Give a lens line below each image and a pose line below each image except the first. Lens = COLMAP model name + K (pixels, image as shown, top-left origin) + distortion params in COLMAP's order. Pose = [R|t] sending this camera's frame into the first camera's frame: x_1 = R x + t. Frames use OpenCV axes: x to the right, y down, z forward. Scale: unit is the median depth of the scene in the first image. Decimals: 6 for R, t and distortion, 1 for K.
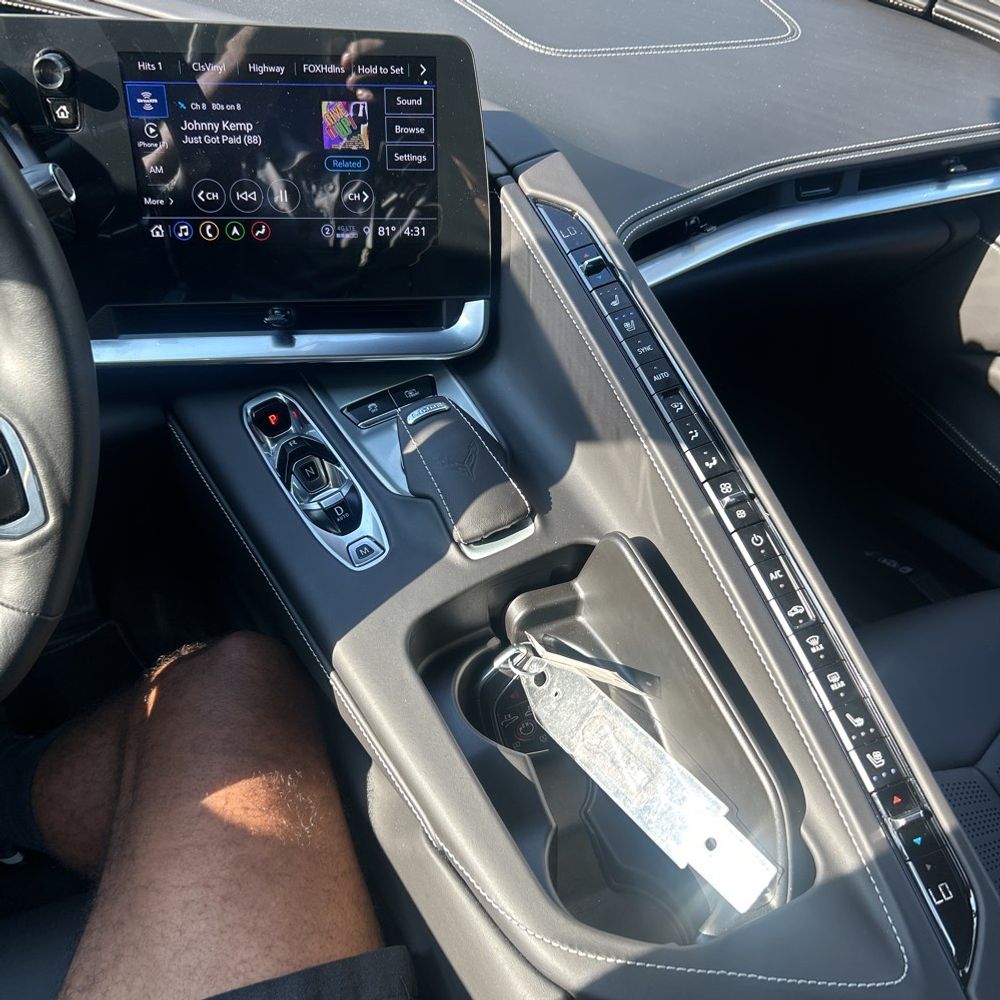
lens RADIAL K [[1007.8, 0, 498.3], [0, 1007.8, 498.2], [0, 0, 1]] dist [0.011803, 0.000000]
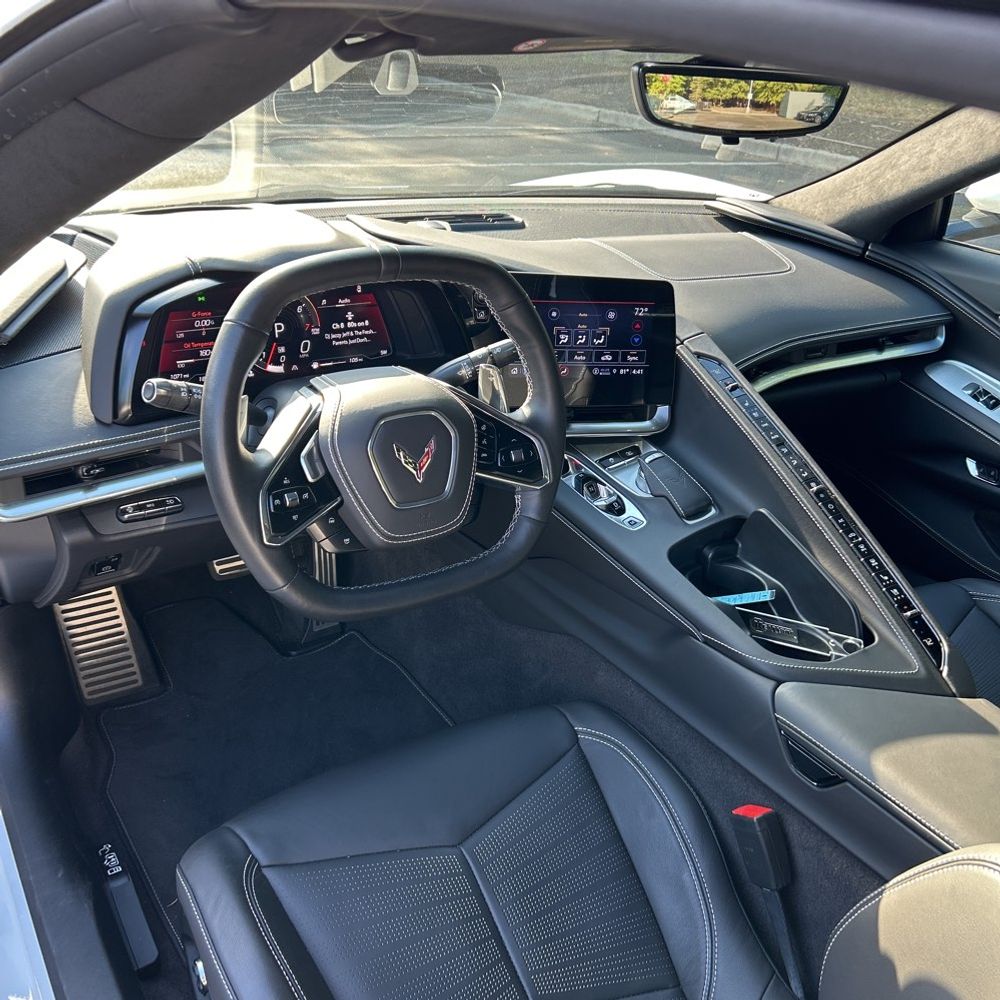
lens RADIAL K [[1007.8, 0, 502.4], [0, 1007.8, 501.1], [0, 0, 1]] dist [0.011803, 0.000000]
pose [[0.997769, -0.001780, 0.066740, -0.513100], [0.012125, 0.987854, -0.154910, 0.310826], [-0.065653, 0.155373, 0.985672, -0.944674]]
